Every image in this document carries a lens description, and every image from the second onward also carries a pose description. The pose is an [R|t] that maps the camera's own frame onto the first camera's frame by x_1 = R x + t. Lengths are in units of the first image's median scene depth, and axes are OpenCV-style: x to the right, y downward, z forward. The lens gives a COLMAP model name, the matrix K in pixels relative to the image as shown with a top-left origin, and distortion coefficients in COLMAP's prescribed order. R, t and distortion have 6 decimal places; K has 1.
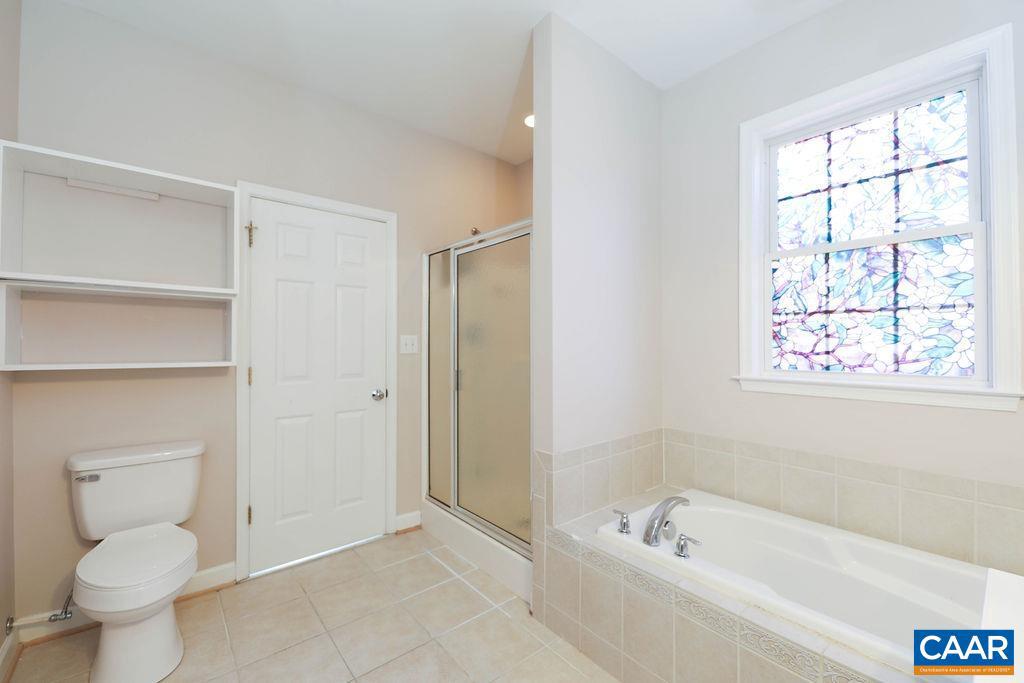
lens RADIAL K [[430.8, 0, 512.0], [0, 430.8, 341.5], [0, 0, 1]] dist [-0.001377, -0.000574]
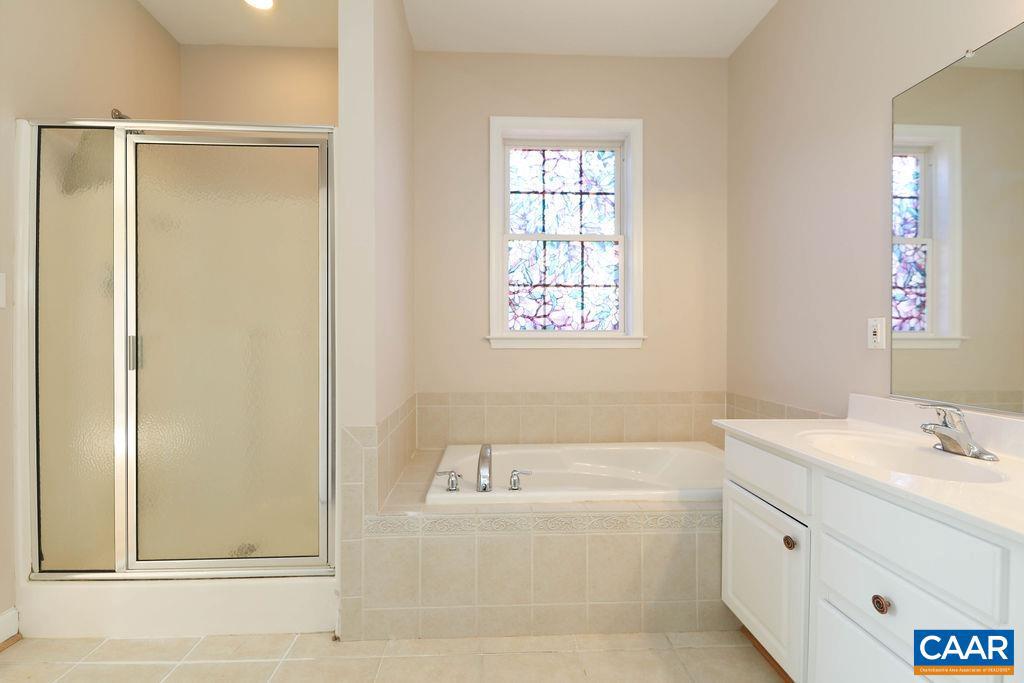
lens RADIAL K [[430.8, 0, 512.0], [0, 430.8, 341.5], [0, 0, 1]] dist [-0.001377, -0.000574]
pose [[0.590307, -0.009349, 0.807125, -0.409570], [0.000147, 0.999934, 0.011475, 0.090982], [-0.807179, -0.006655, 0.590270, 0.303501]]
